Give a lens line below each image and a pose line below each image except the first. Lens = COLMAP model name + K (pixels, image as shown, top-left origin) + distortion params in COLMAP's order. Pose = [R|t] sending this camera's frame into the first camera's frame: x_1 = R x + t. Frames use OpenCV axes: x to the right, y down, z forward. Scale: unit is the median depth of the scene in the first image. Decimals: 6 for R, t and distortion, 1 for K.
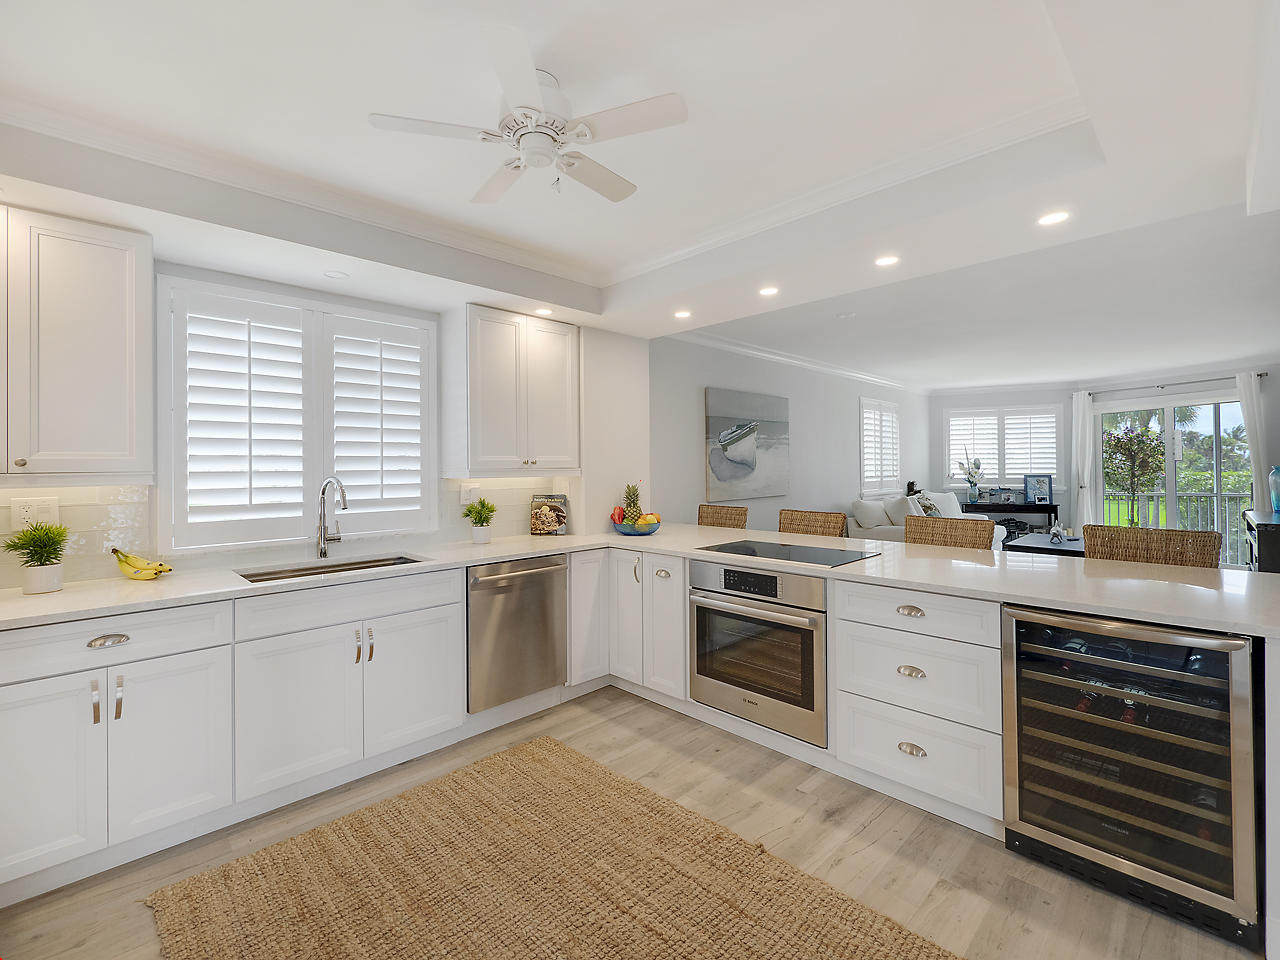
lens RADIAL K [[564.2, 0, 631.8], [0, 564.2, 474.7], [0, 0, 1]] dist [-0.000027, 0.000019]
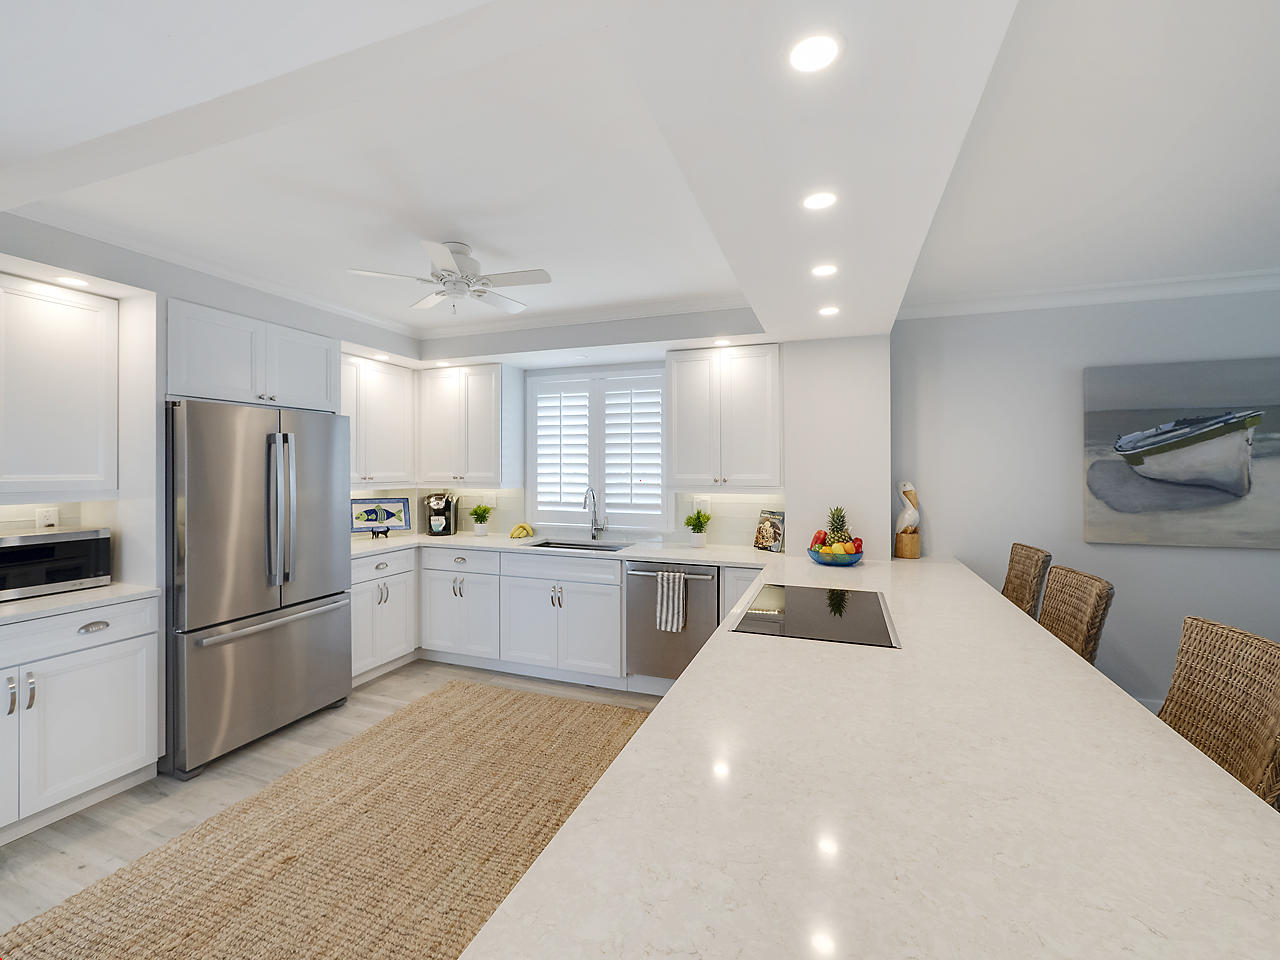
lens RADIAL K [[564.2, 0, 631.8], [0, 564.2, 474.7], [0, 0, 1]] dist [-0.000027, 0.000019]
pose [[0.428033, 0.014184, -0.903652, 0.675175], [-0.022731, 0.999729, 0.004926, -0.029838], [0.903477, 0.018432, 0.428240, 0.334029]]
